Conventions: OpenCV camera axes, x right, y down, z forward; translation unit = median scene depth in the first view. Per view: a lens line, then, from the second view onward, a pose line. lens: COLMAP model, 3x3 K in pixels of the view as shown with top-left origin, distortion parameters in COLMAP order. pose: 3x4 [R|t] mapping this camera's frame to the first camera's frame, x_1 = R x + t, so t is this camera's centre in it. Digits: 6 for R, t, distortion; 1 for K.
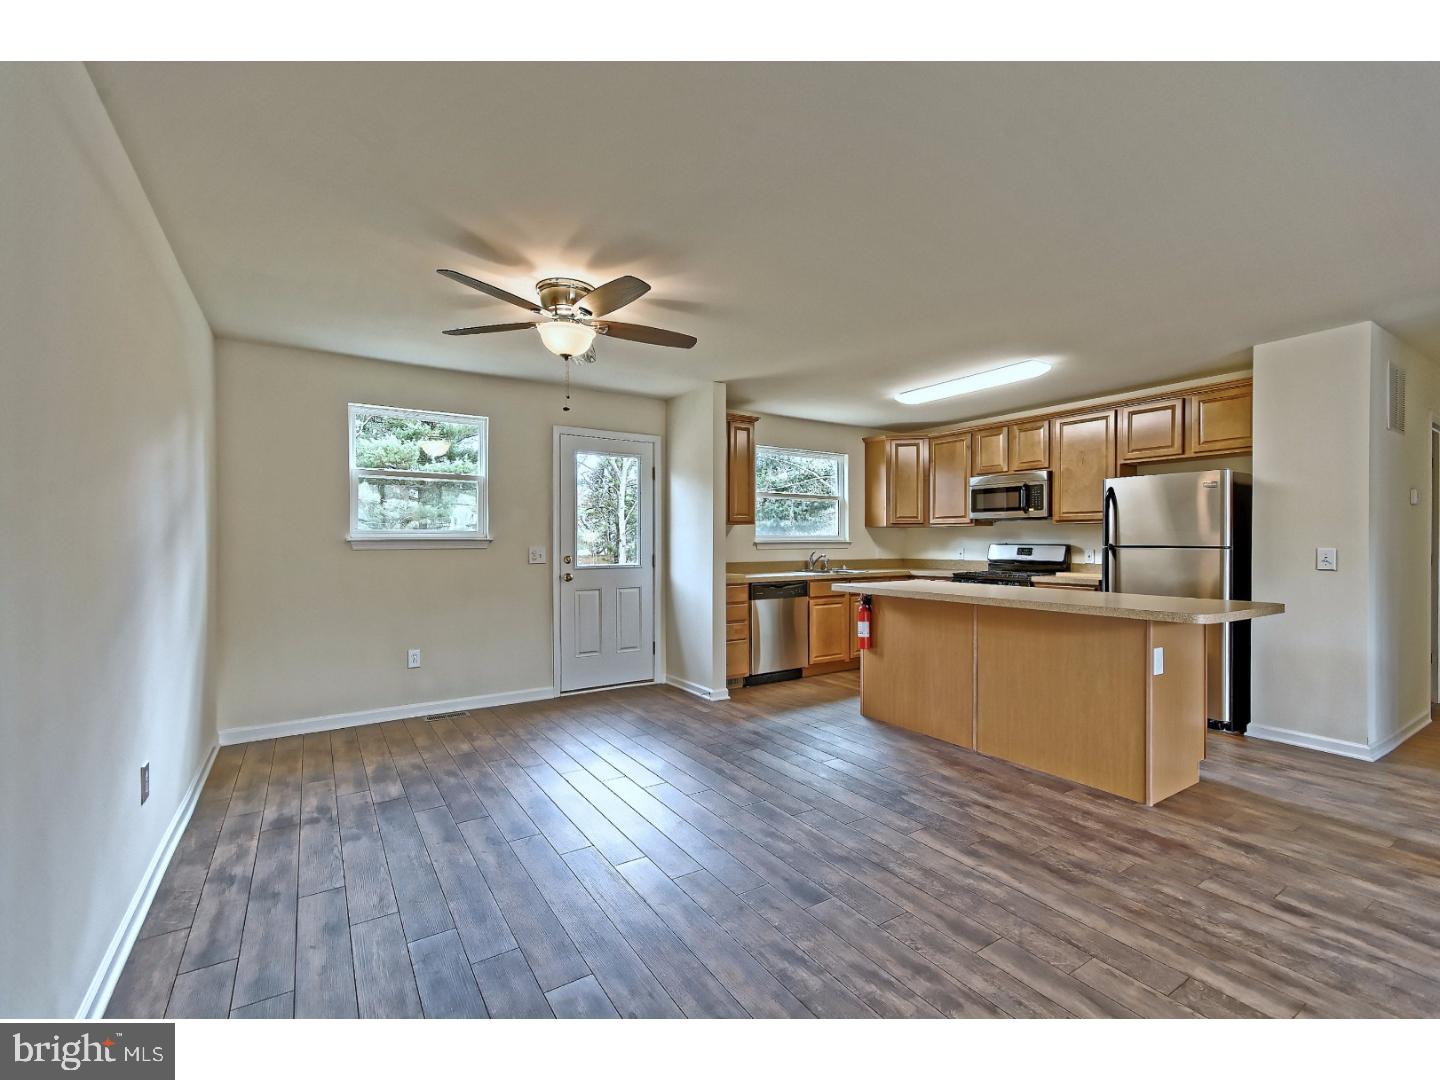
lens RADIAL K [[630.2, 0, 737.9], [0, 630.2, 536.6], [0, 0, 1]] dist [0.009306, -0.002758]
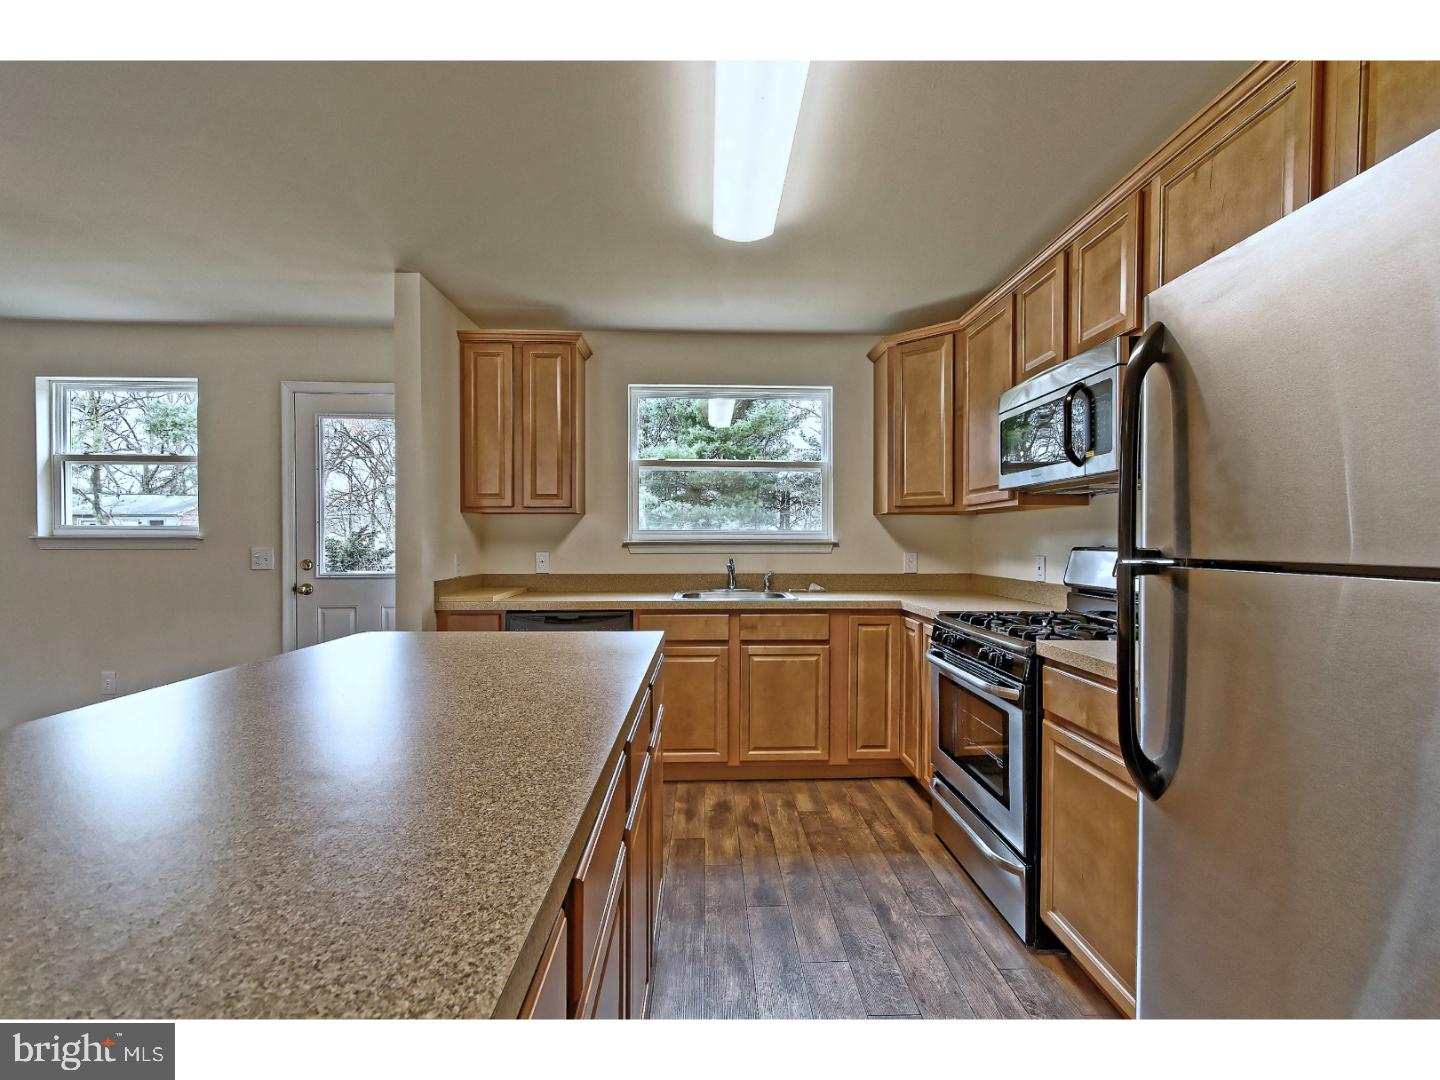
lens RADIAL K [[630.2, 0, 729.0], [0, 630.2, 543.4], [0, 0, 1]] dist [0.009306, -0.002758]
pose [[0.851082, 0.003104, -0.525023, 0.534400], [0.002481, 0.999948, 0.009934, 0.005529], [0.525026, -0.009758, 0.851030, 0.644662]]
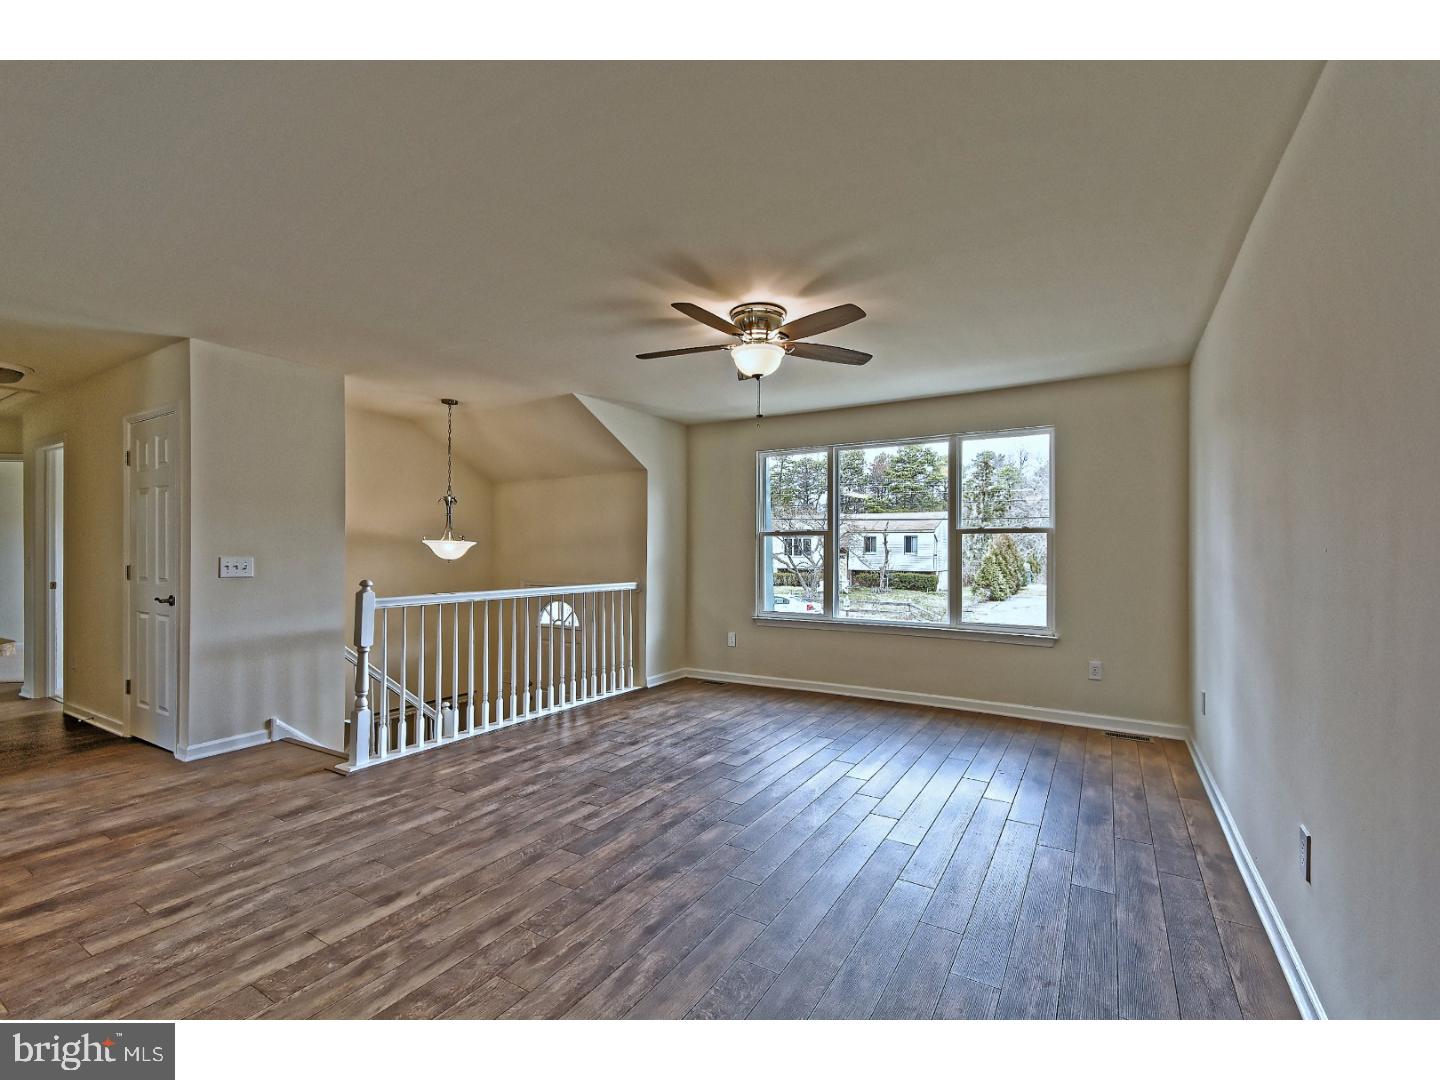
lens RADIAL K [[630.2, 0, 718.3], [0, 630.2, 542.6], [0, 0, 1]] dist [0.009306, -0.002758]
pose [[-0.406289, 0.007868, 0.913711, -0.184110], [-0.010978, 0.999849, -0.013491, -0.002279], [-0.913679, -0.015512, -0.406141, 0.261660]]
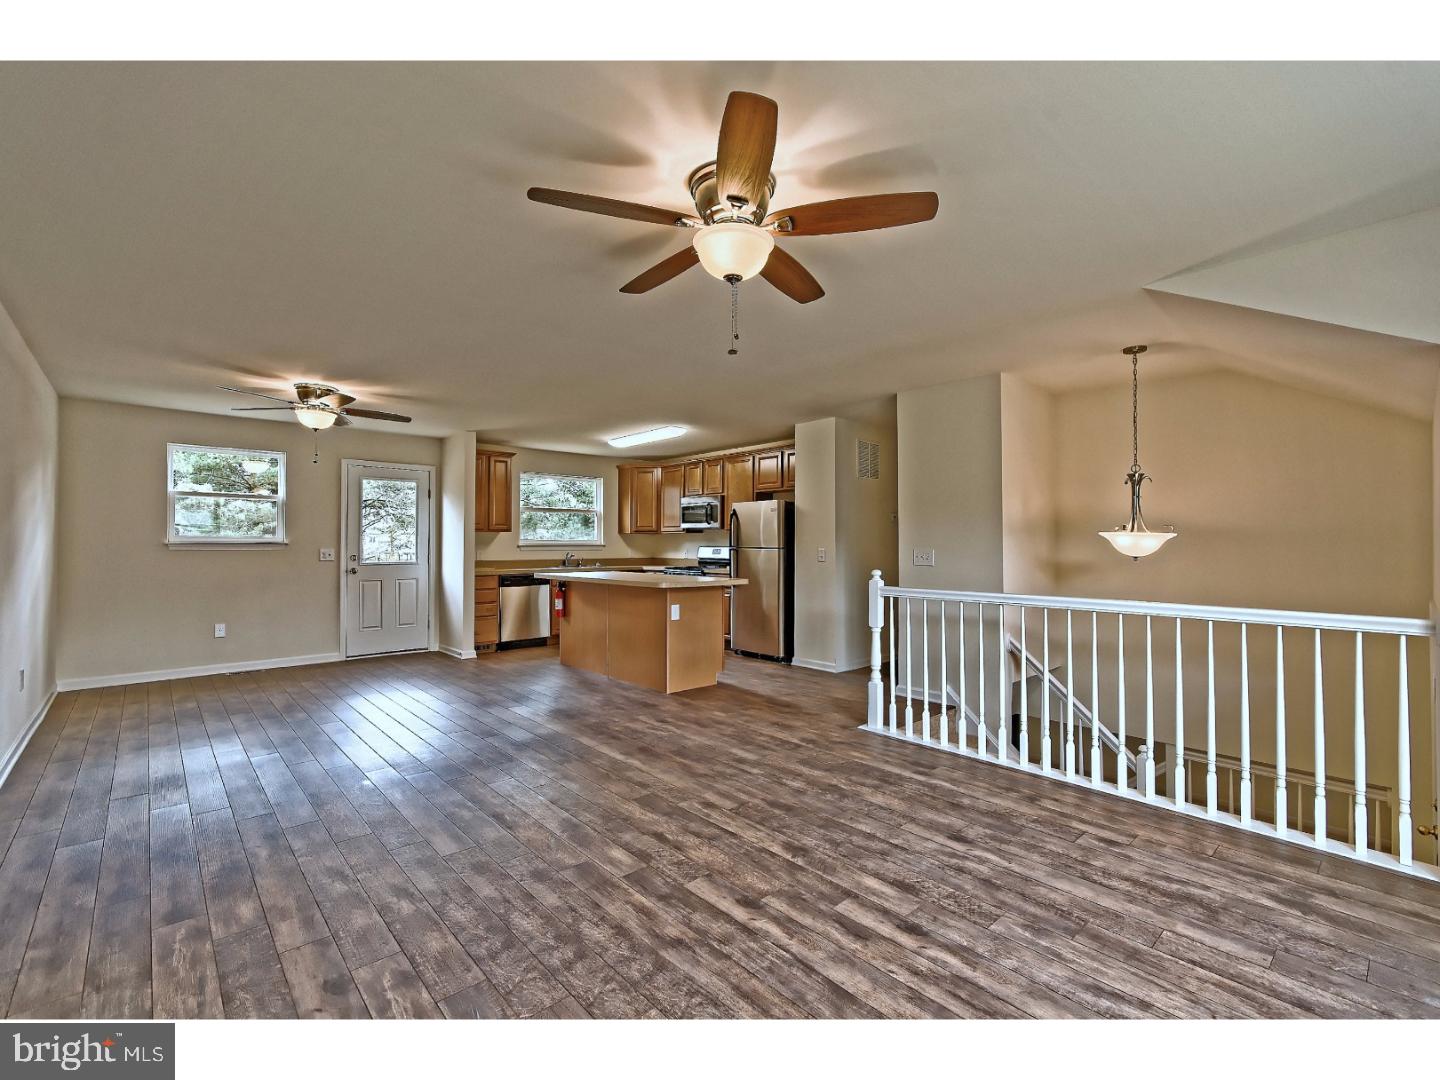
lens RADIAL K [[630.2, 0, 732.9], [0, 630.2, 528.4], [0, 0, 1]] dist [0.009306, -0.002758]
pose [[0.988407, 0.003633, 0.151784, 0.330047], [-0.000991, 0.999847, -0.017476, -0.004197], [-0.151824, 0.017123, 0.988259, -0.462264]]
